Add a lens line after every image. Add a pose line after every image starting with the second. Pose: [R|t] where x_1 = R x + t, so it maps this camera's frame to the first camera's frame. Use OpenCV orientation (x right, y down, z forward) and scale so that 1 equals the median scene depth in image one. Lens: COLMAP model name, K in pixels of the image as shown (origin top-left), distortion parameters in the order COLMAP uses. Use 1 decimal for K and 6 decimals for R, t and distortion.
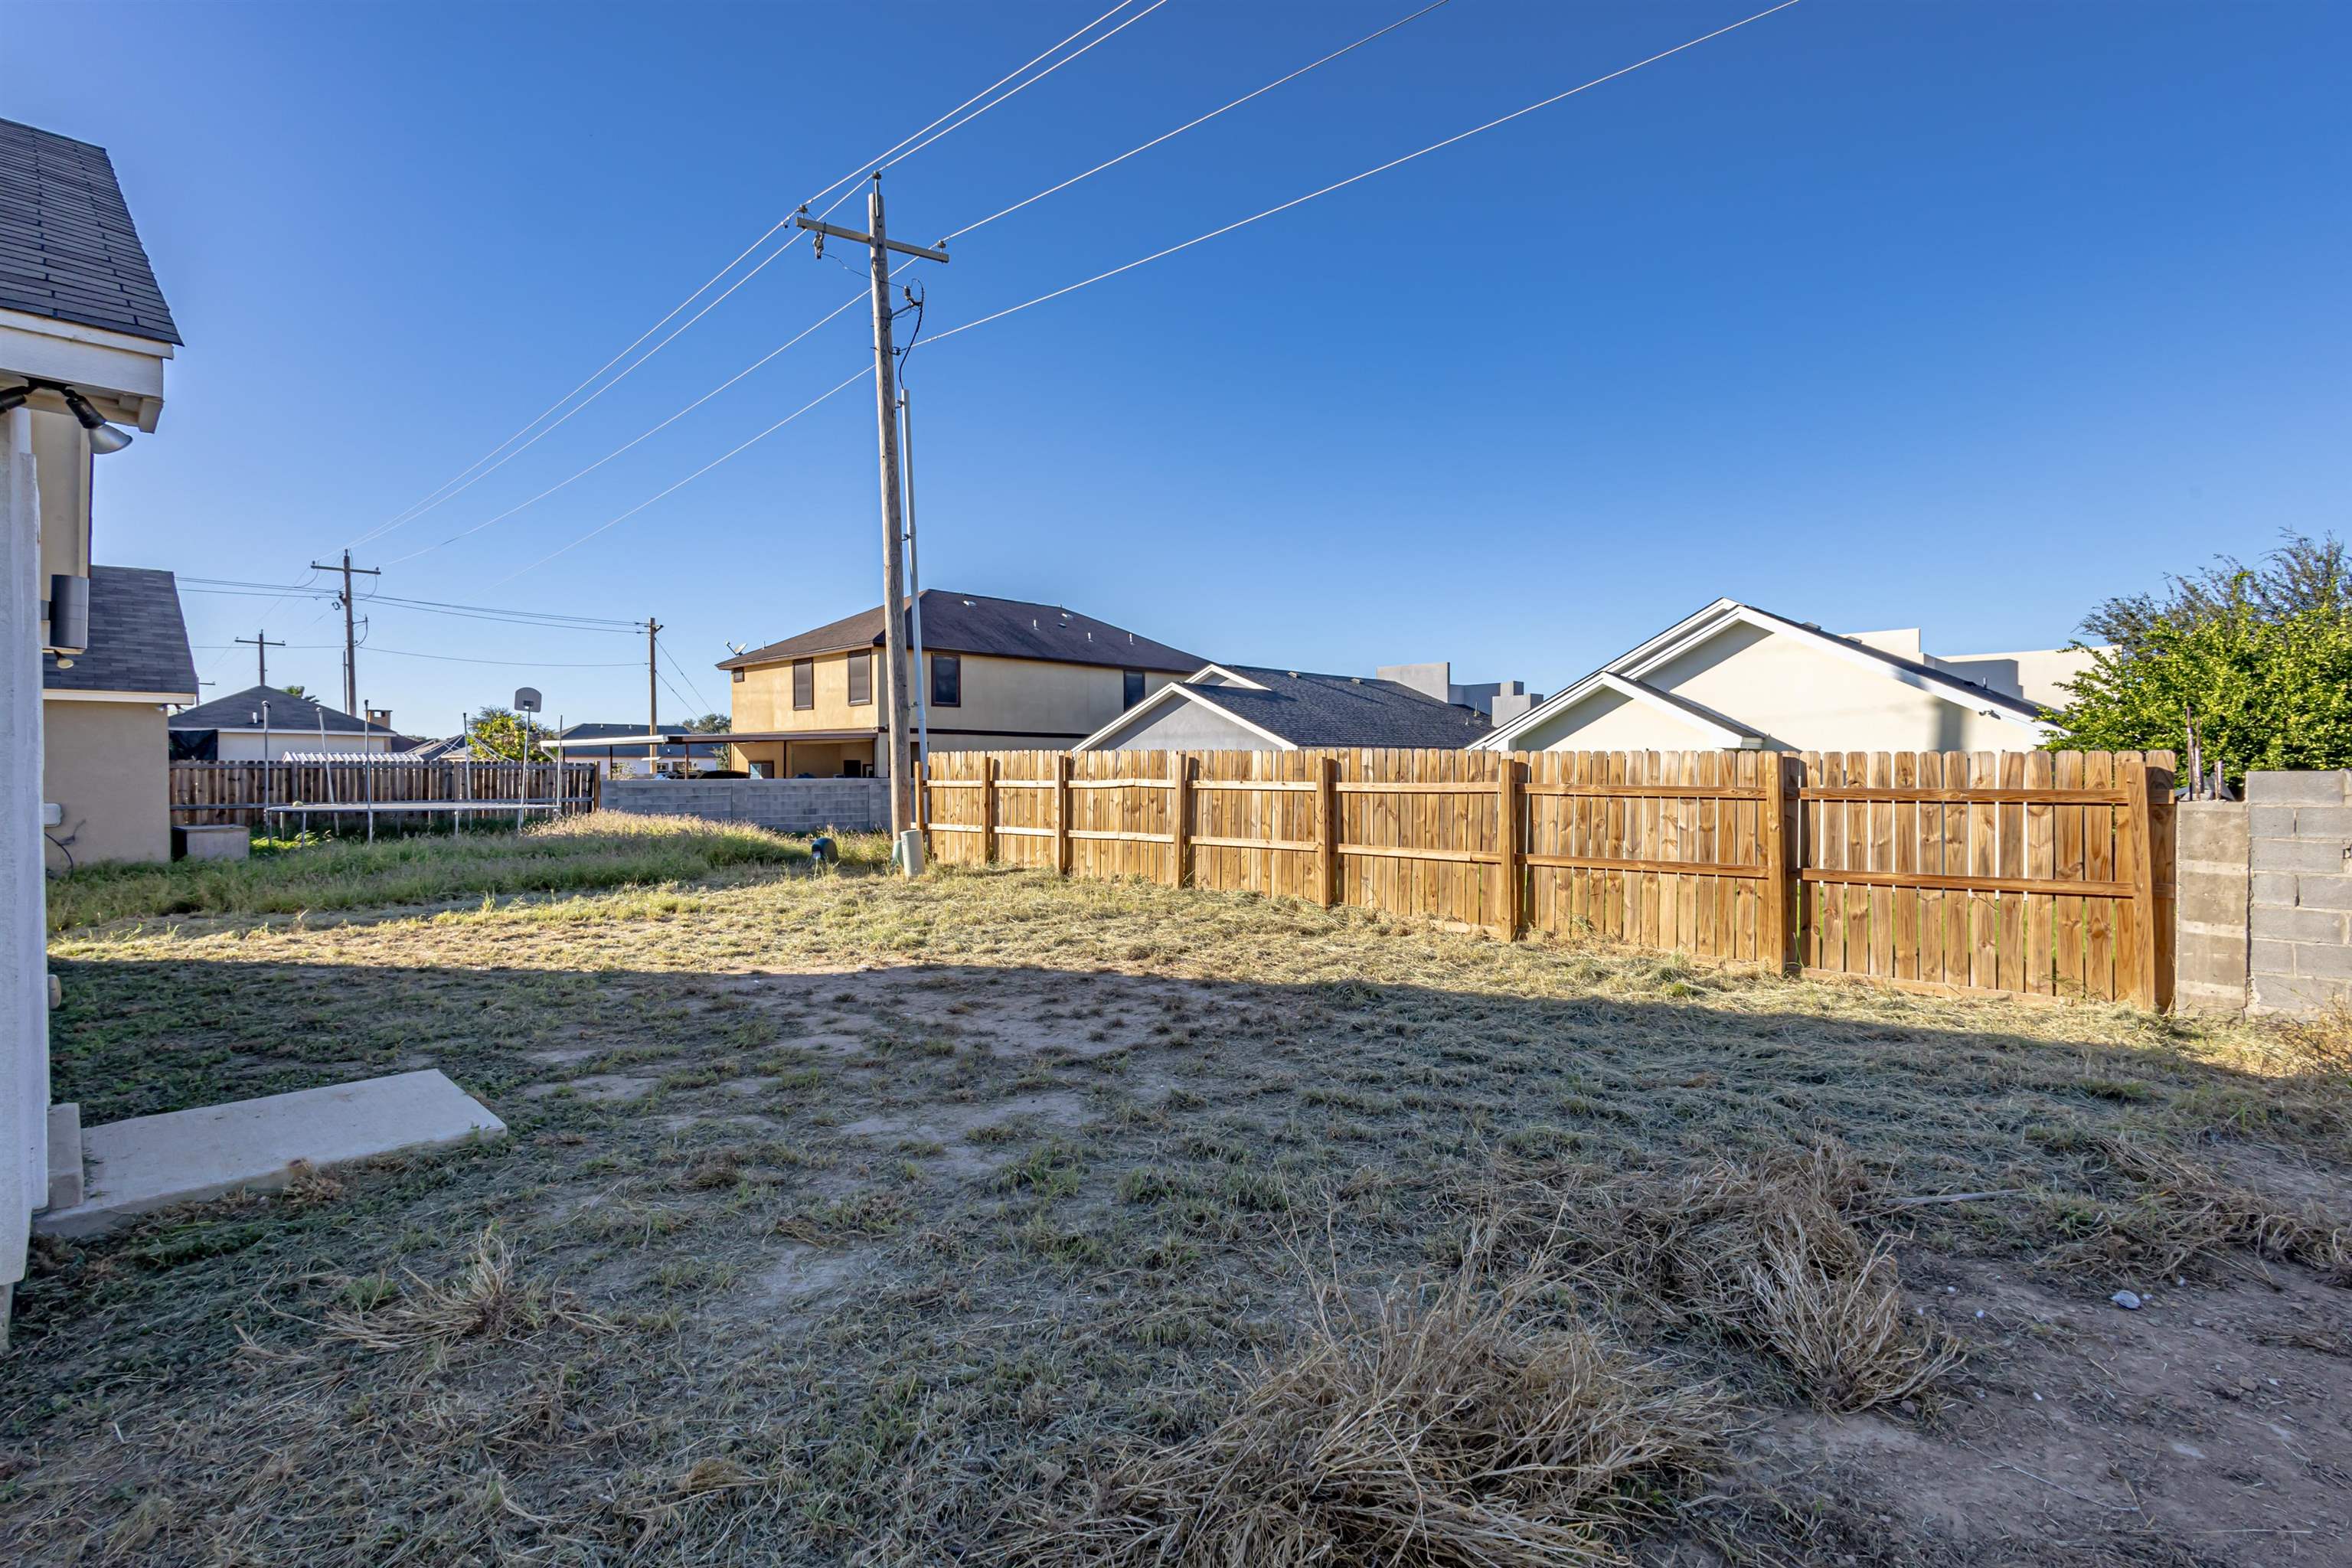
lens RADIAL K [[1083.2, 0, 1190.0], [0, 1083.2, 780.3], [0, 0, 1]] dist [0.007753, -0.001757]
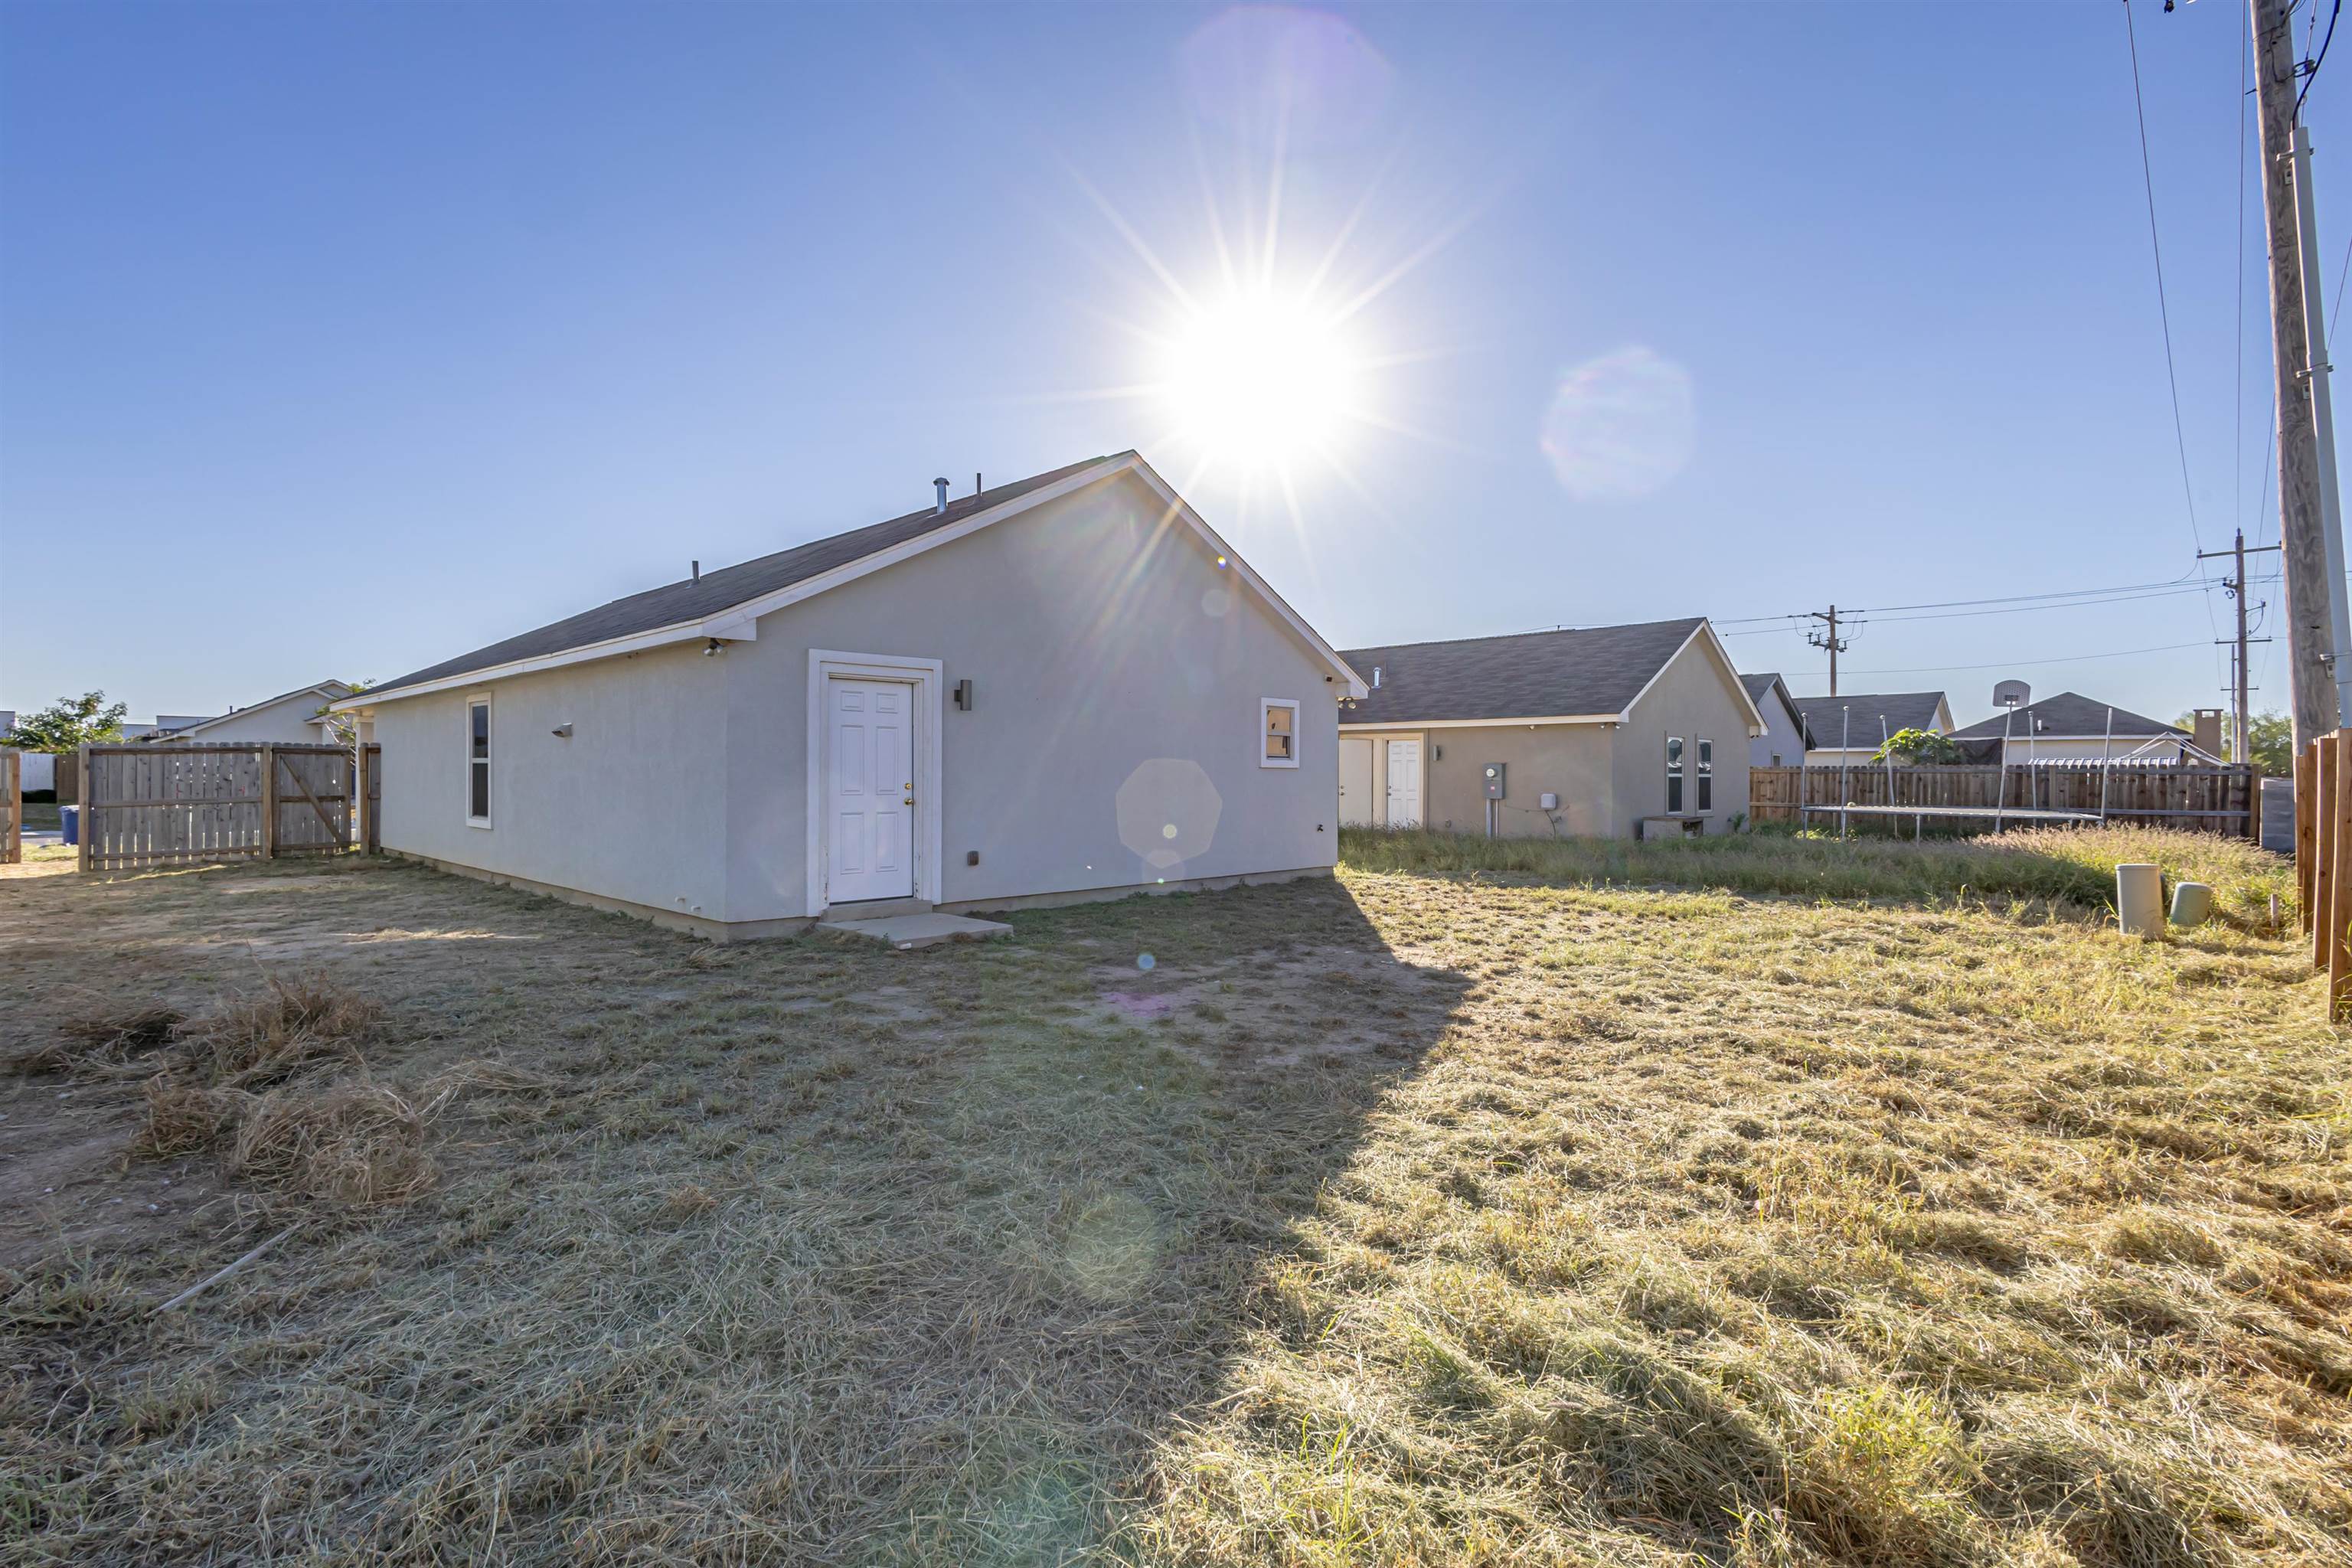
lens RADIAL K [[1083.2, 0, 1190.1], [0, 1083.2, 781.2], [0, 0, 1]] dist [0.007753, -0.001757]
pose [[0.011445, 0.005047, -0.999922, 0.253864], [-0.011340, 0.999924, 0.004917, -0.000014], [0.999870, 0.011283, 0.011502, 0.306124]]
